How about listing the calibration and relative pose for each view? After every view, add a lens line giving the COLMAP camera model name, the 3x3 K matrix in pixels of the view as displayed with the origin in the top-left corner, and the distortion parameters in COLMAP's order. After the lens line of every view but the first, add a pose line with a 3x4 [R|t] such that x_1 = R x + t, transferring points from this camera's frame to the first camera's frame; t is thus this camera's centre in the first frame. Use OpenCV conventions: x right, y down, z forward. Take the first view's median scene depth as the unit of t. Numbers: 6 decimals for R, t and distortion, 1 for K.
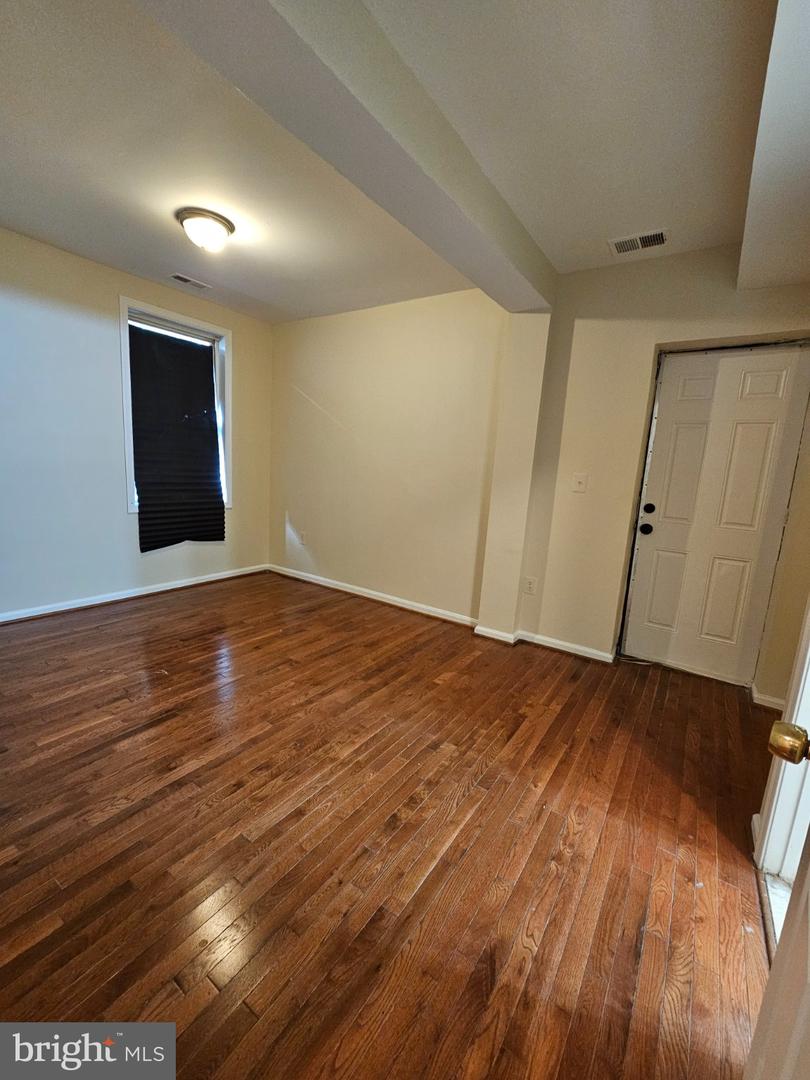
lens RADIAL K [[437.8, 0, 409.4], [0, 437.8, 537.5], [0, 0, 1]] dist [-0.008915, -0.000019]
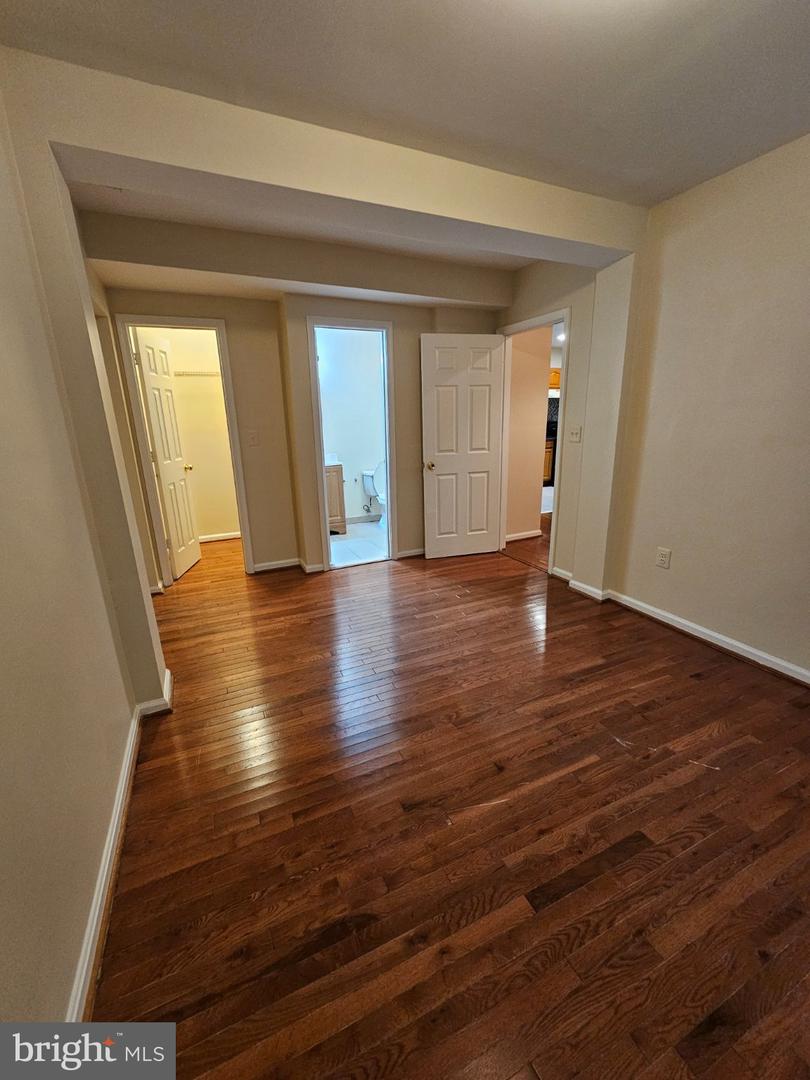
lens RADIAL K [[437.8, 0, 409.4], [0, 437.8, 537.5], [0, 0, 1]] dist [-0.008915, -0.000019]
pose [[-0.859421, -0.177724, 0.479385, -0.596628], [0.051865, 0.902495, 0.427567, -0.377245], [-0.508631, 0.392323, -0.766405, 1.764635]]
